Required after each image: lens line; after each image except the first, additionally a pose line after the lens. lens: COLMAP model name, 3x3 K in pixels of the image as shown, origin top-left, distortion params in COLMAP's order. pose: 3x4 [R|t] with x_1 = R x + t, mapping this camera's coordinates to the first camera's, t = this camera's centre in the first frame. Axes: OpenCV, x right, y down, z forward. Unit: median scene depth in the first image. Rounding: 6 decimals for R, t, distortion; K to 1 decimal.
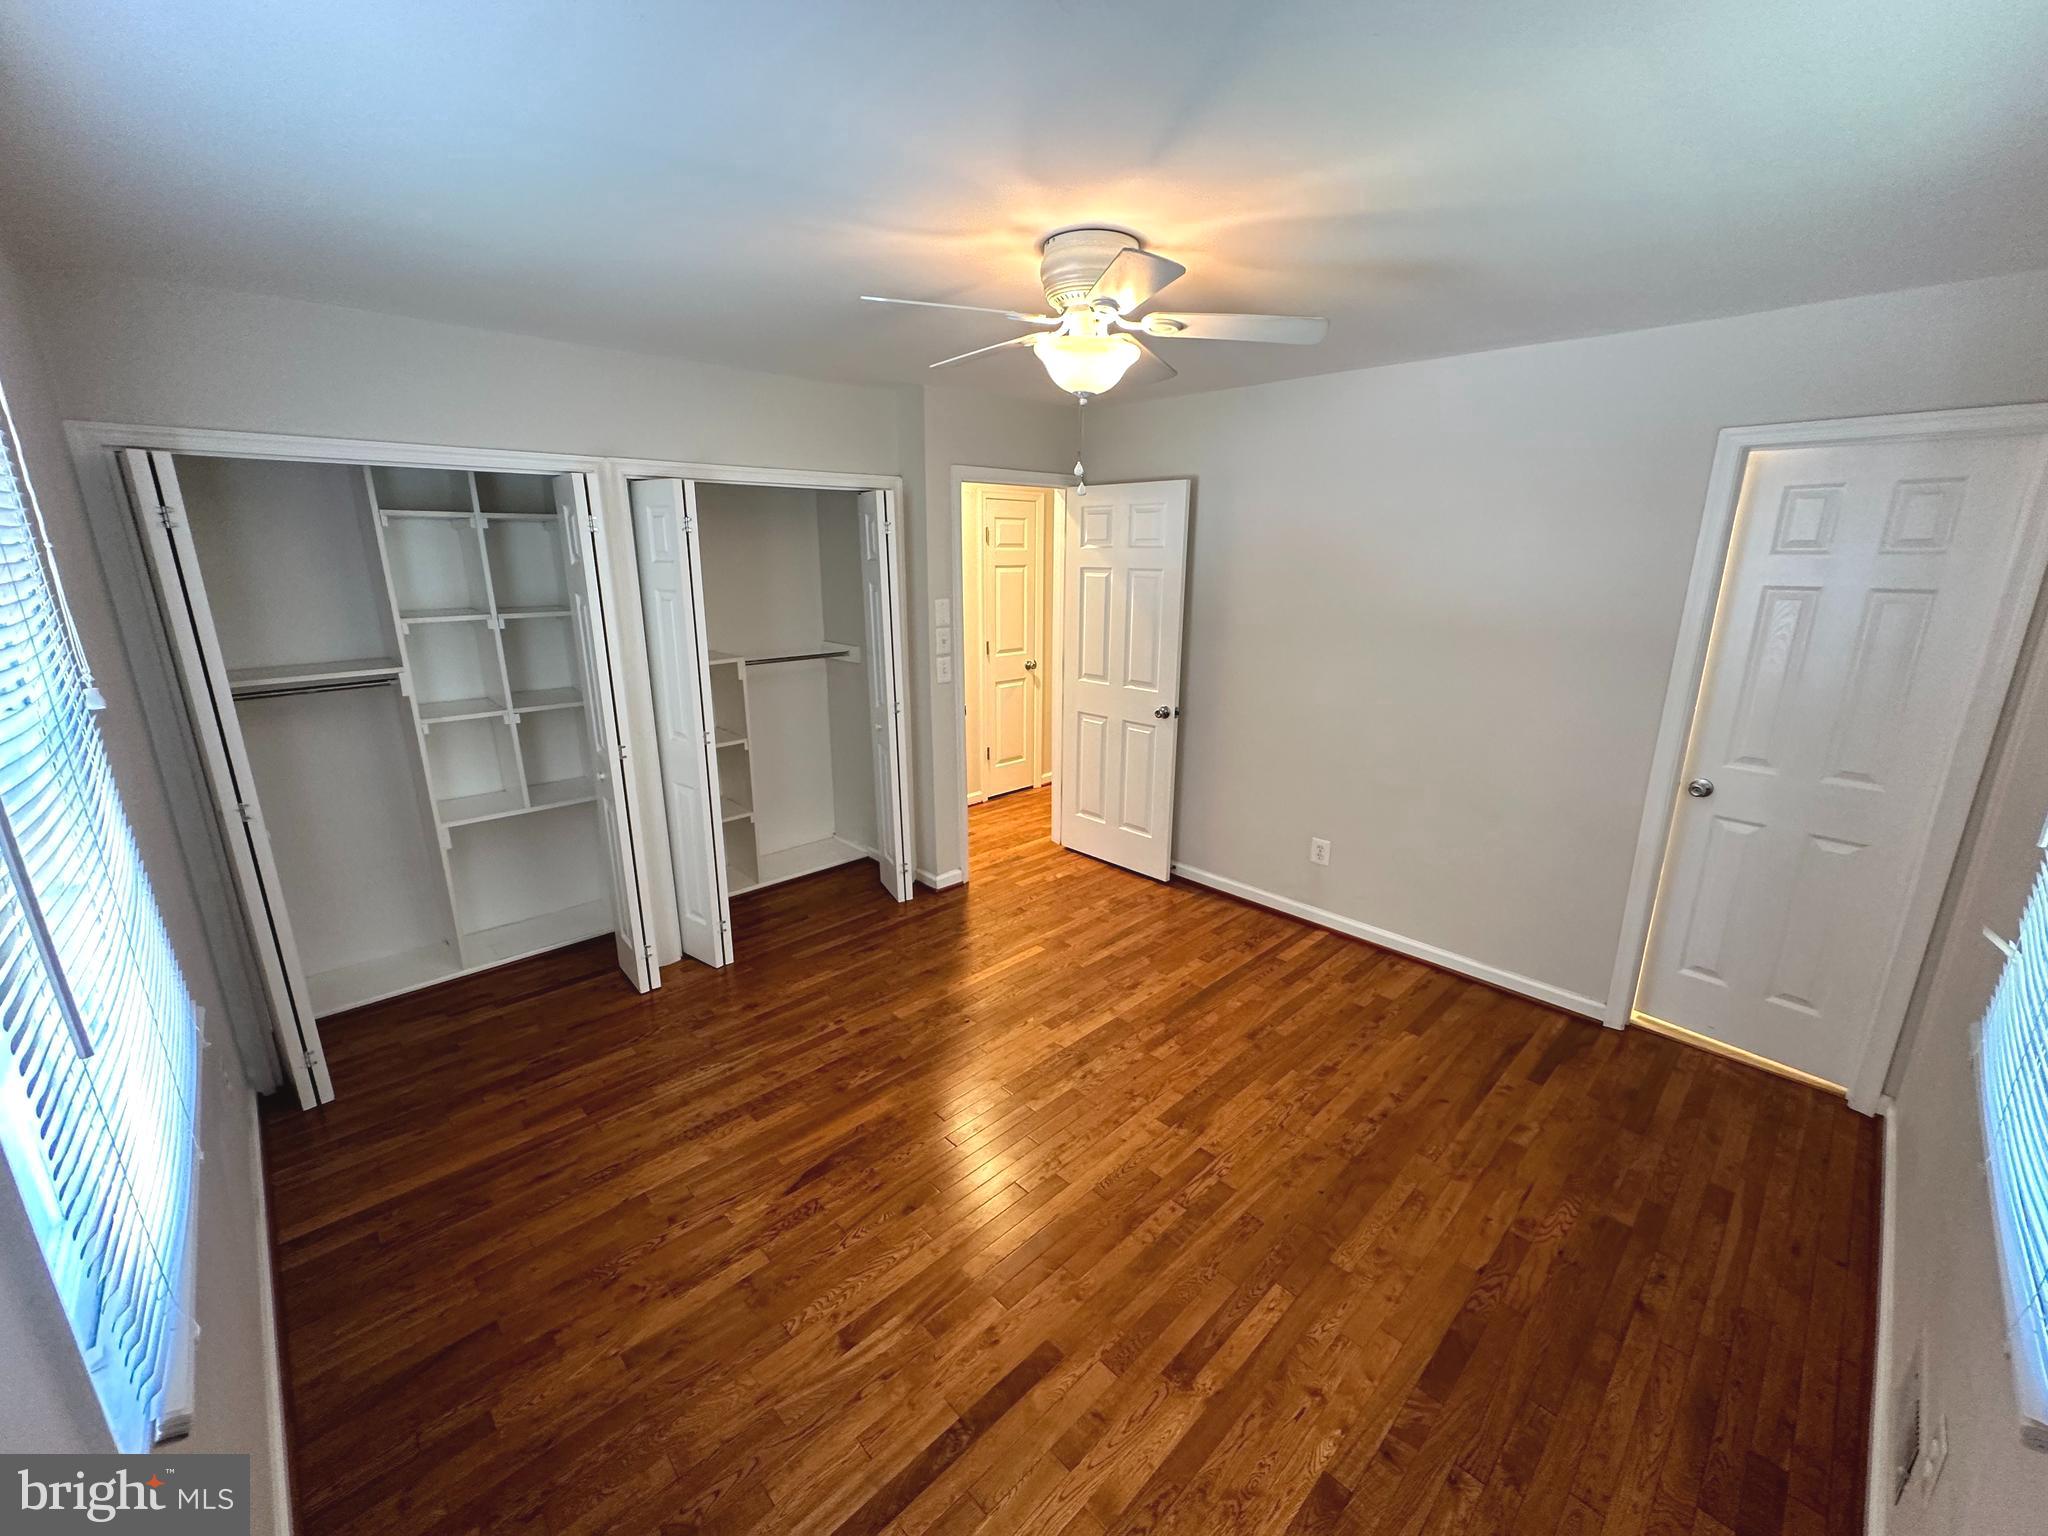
lens RADIAL K [[820.9, 0, 1023.9], [0, 820.9, 768.5], [0, 0, 1]] dist [-0.003329, 0.001525]
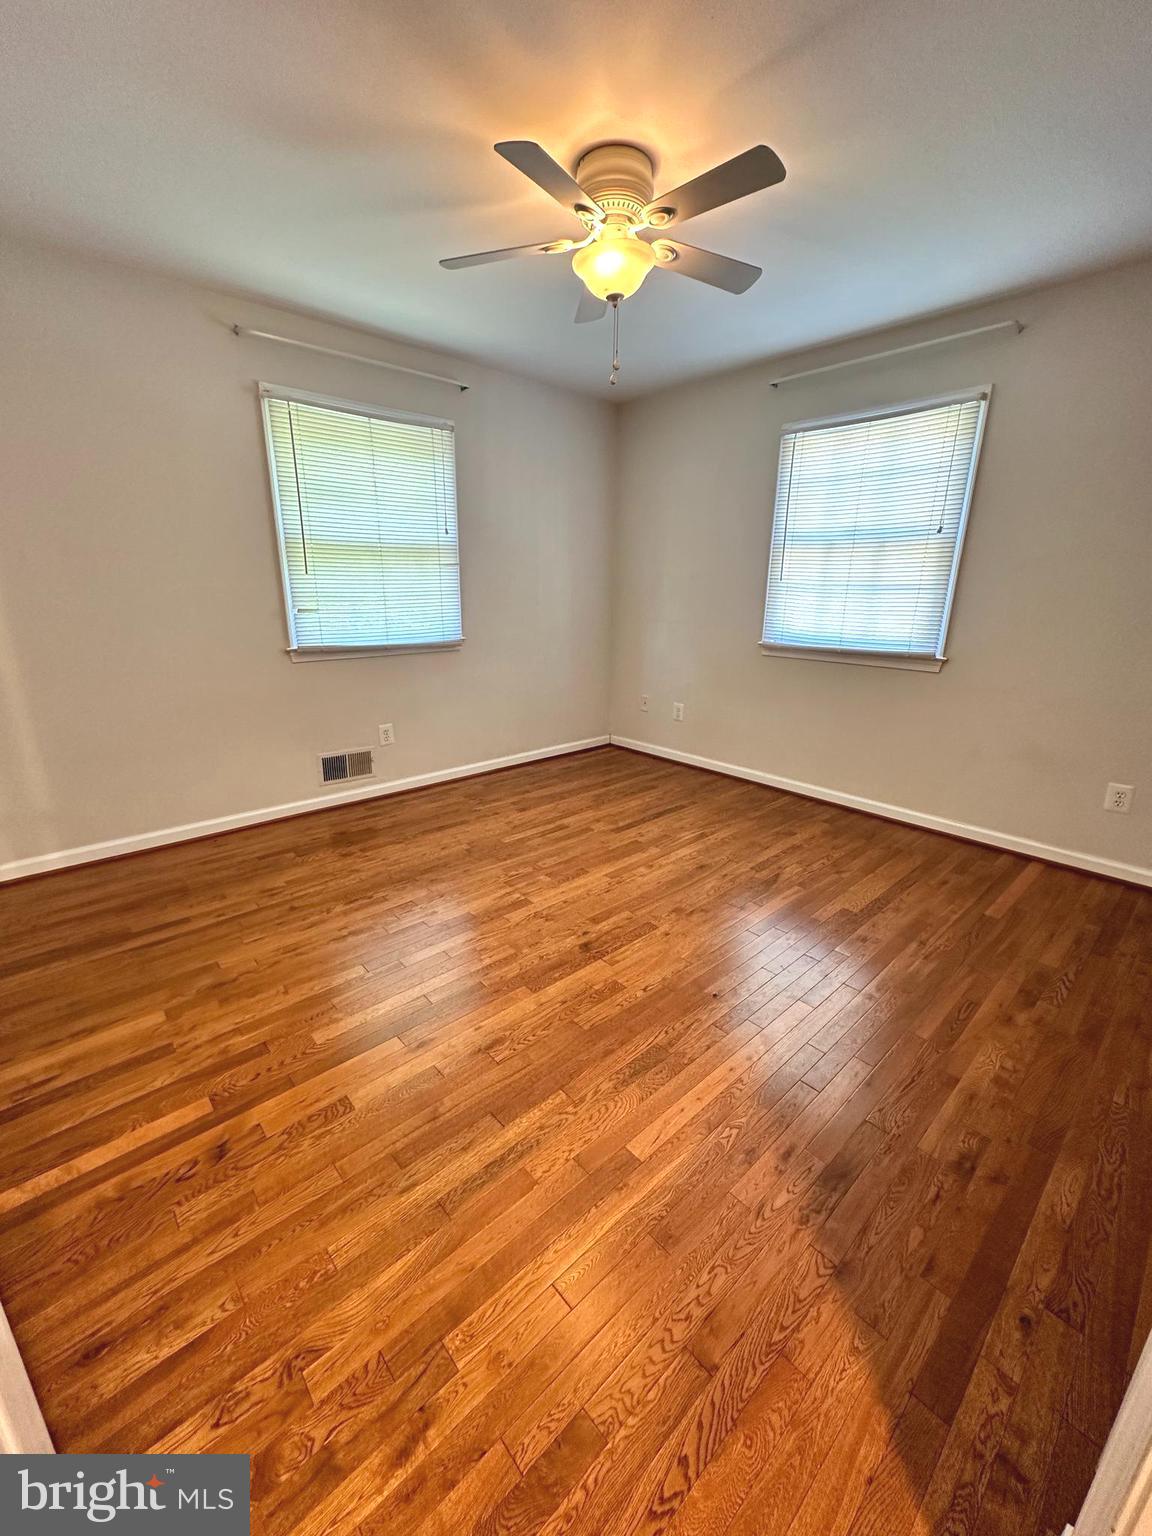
lens RADIAL K [[615.6, 0, 575.9], [0, 615.6, 768.0], [0, 0, 1]] dist [-0.003329, 0.001525]
pose [[-0.999382, -0.022062, 0.027382, 0.068192], [-0.004224, 0.848384, 0.529364, -0.248610], [-0.034909, 0.528921, -0.847953, 1.586977]]
